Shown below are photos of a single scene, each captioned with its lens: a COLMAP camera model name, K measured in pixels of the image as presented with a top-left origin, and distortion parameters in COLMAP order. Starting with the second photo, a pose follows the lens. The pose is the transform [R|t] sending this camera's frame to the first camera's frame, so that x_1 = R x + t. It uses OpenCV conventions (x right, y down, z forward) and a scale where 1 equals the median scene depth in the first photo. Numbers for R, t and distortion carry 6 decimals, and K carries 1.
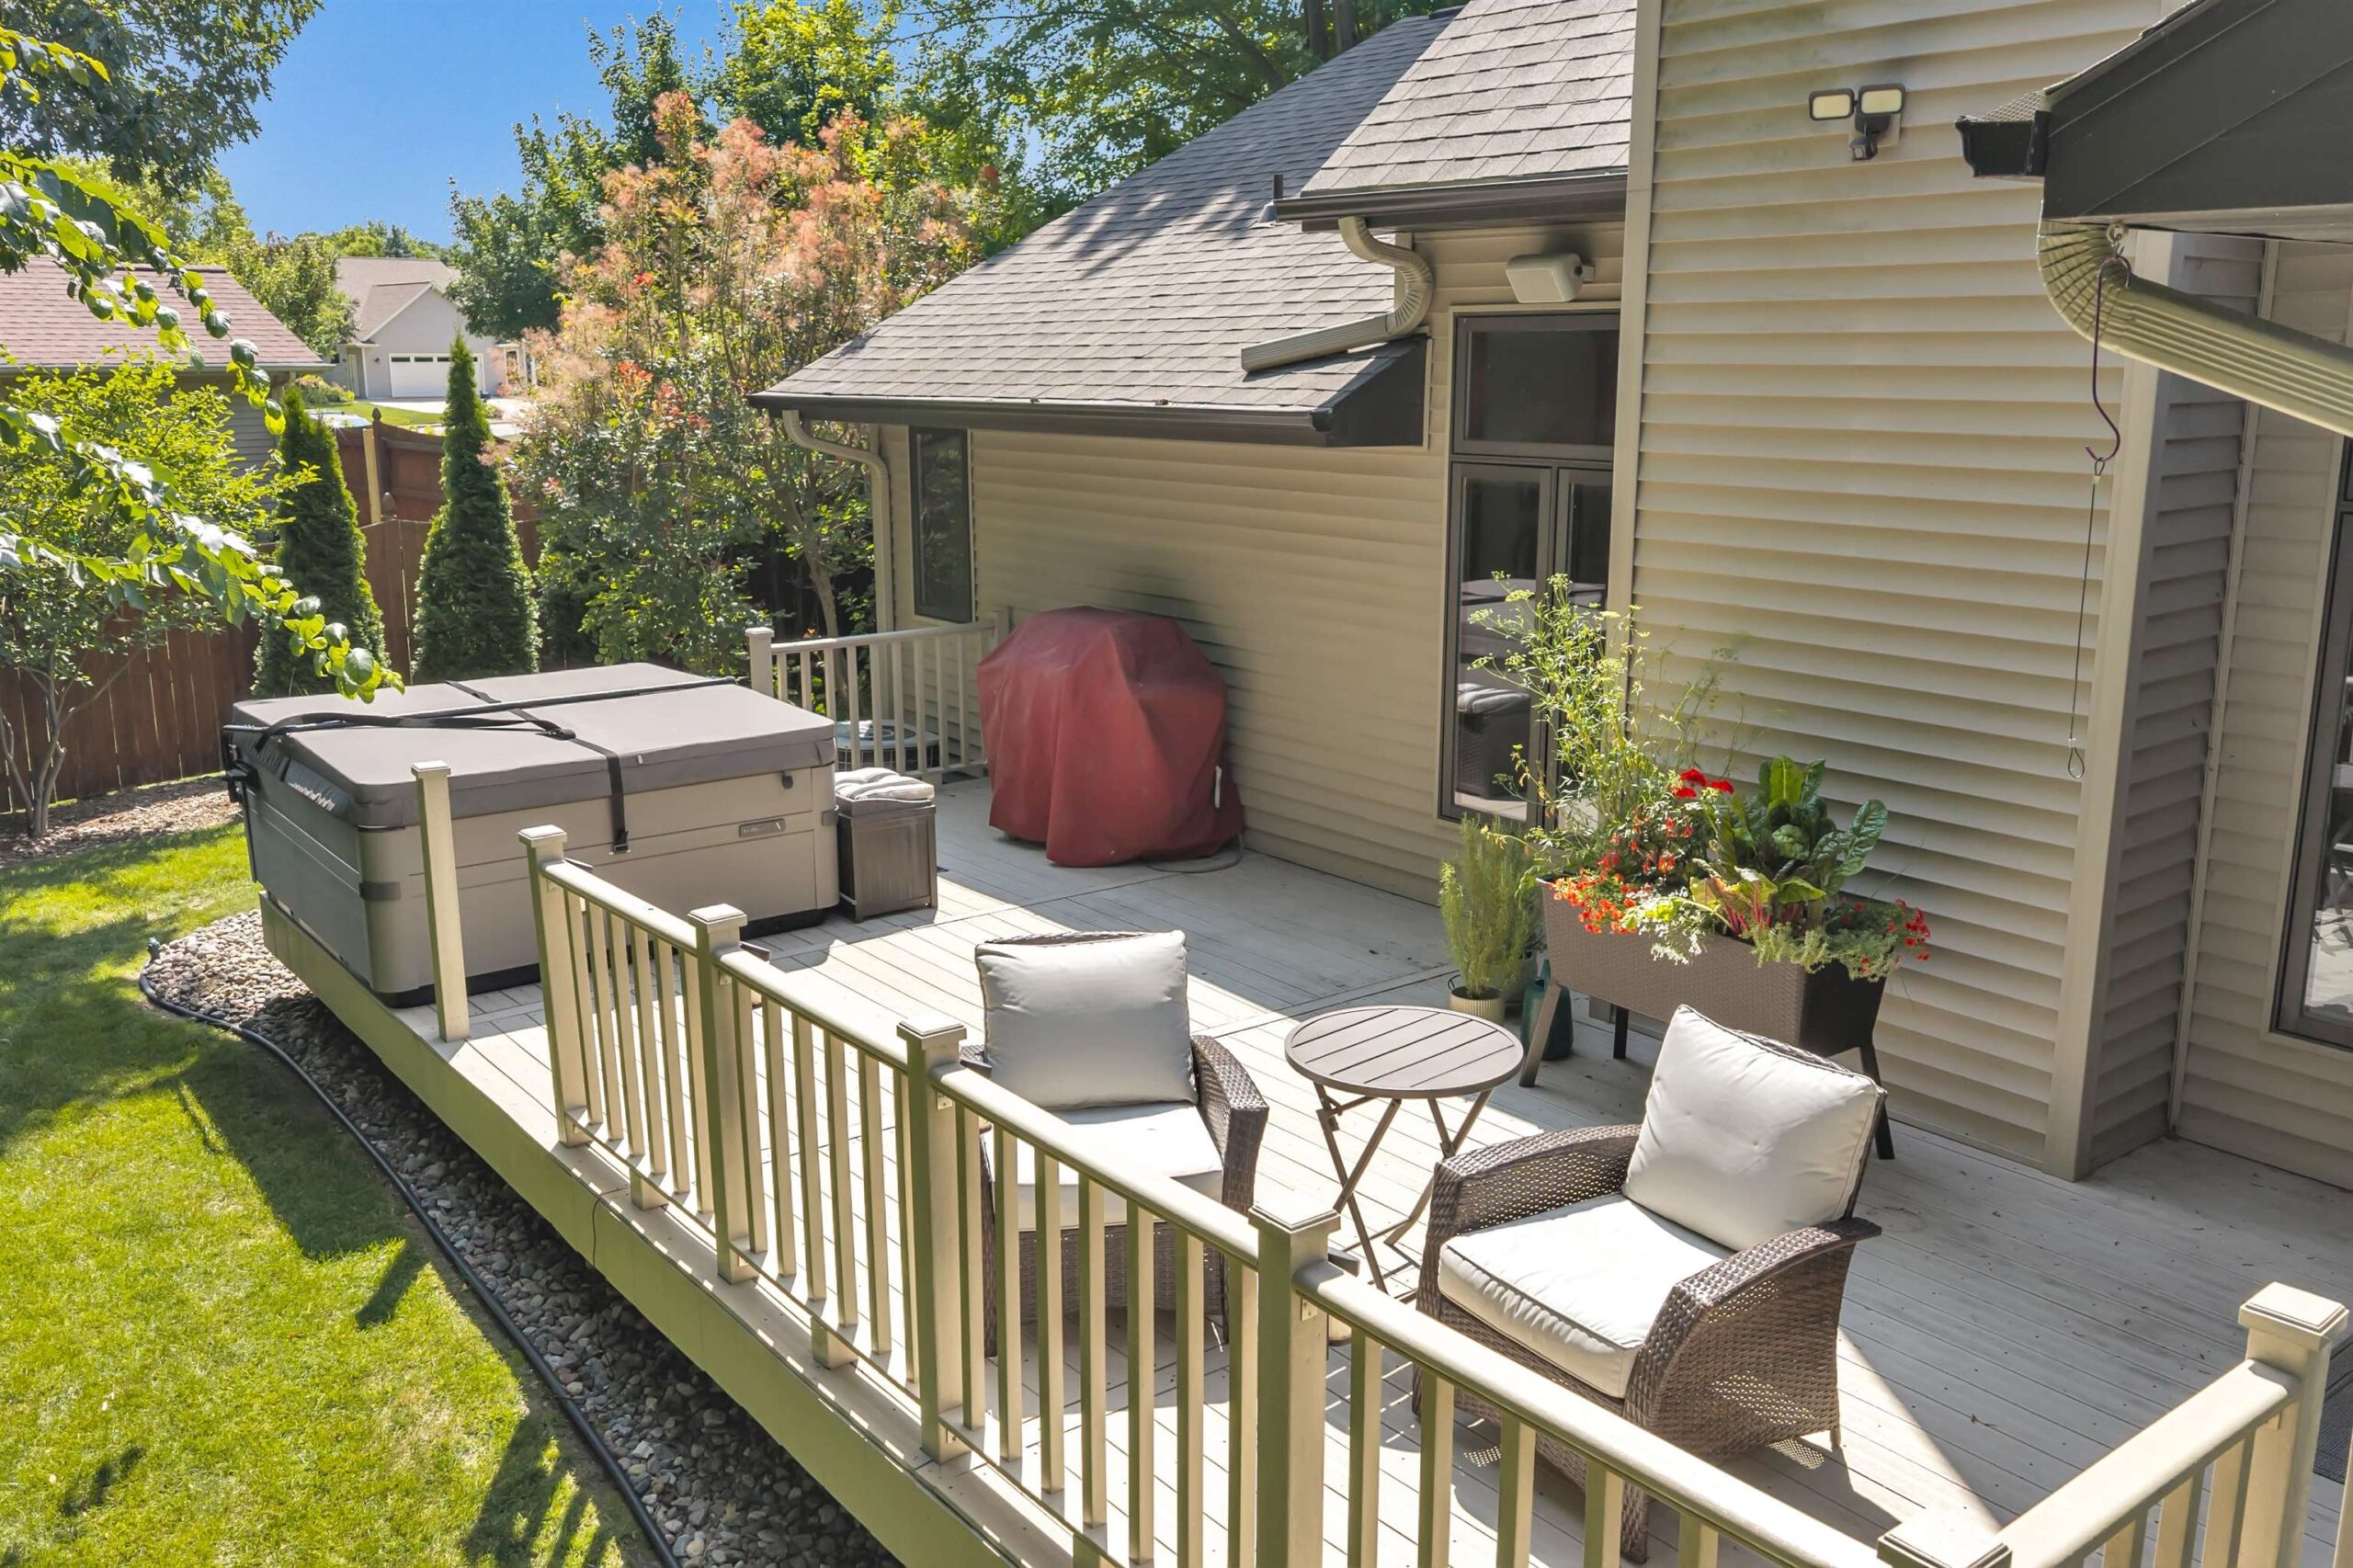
lens RADIAL K [[1952.6, 0, 1176.7], [0, 1952.6, 787.0], [0, 0, 1]] dist [0.037950, -0.060786]
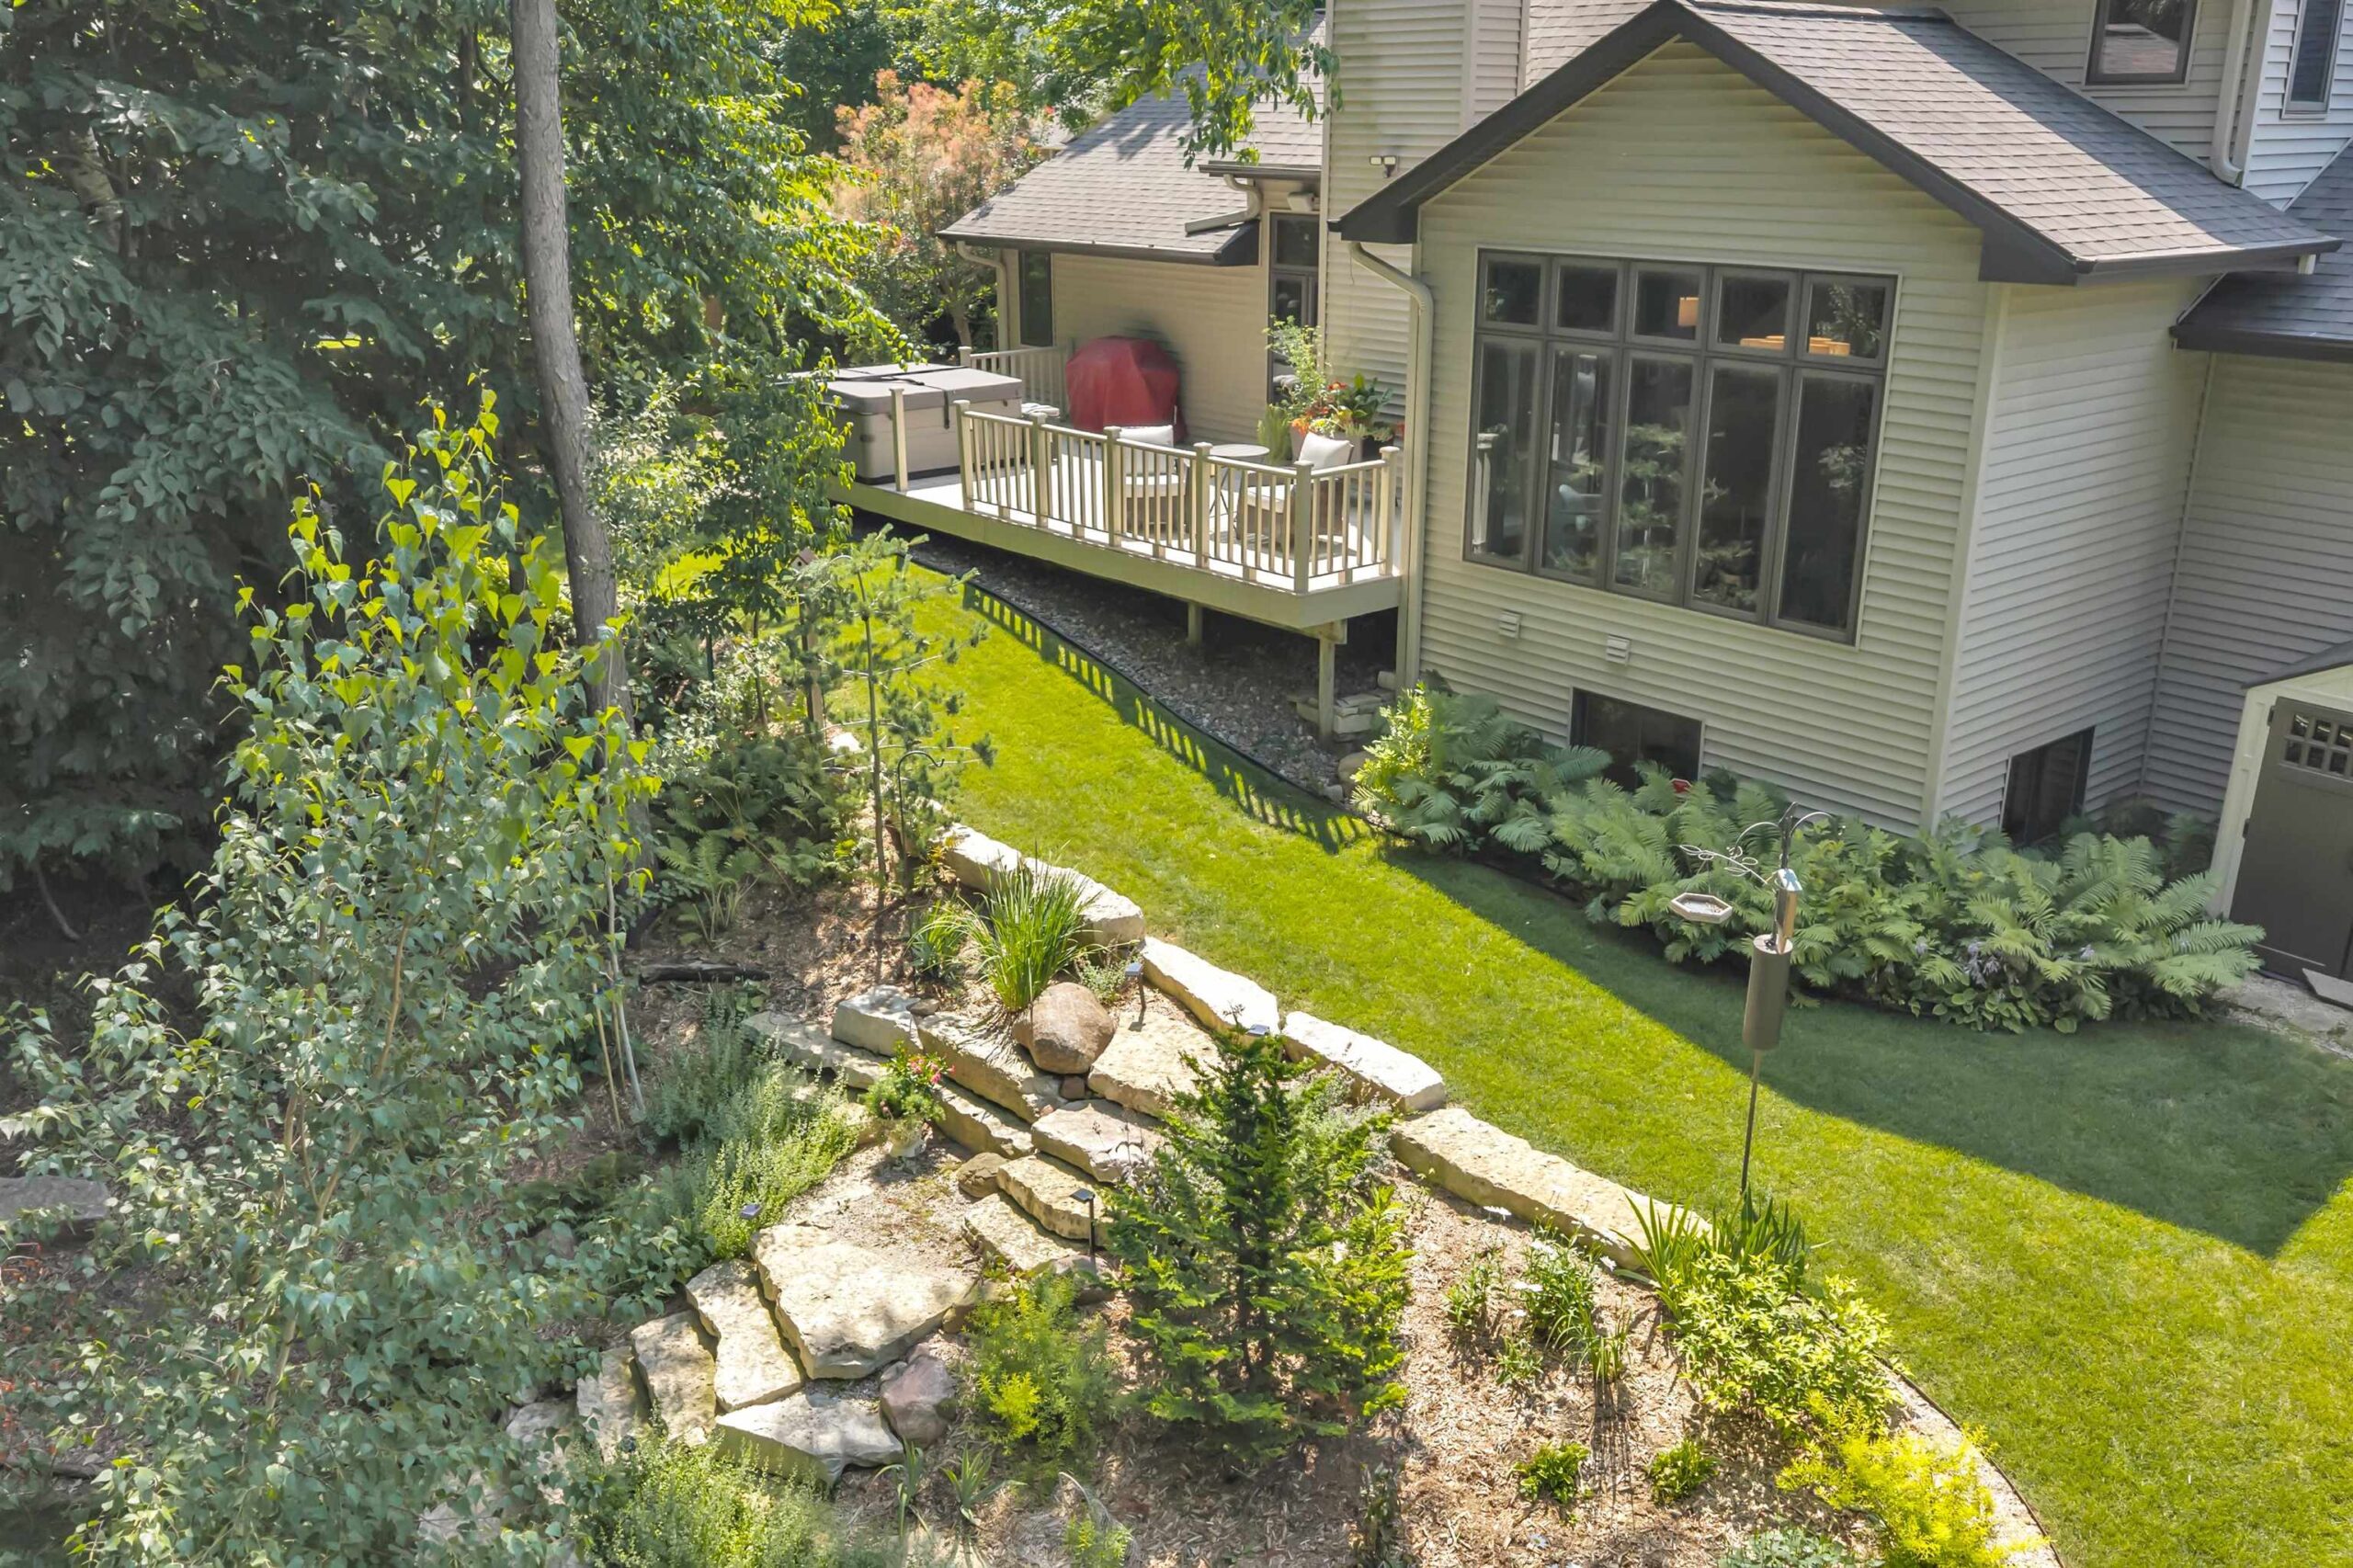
lens RADIAL K [[1952.6, 0, 1176.7], [0, 1952.6, 787.0], [0, 0, 1]] dist [0.037950, -0.060786]
pose [[0.999201, -0.010989, 0.038430, -0.078680], [0.006701, 0.993911, 0.109979, 0.205658], [-0.039405, -0.109634, 0.993191, -1.512099]]
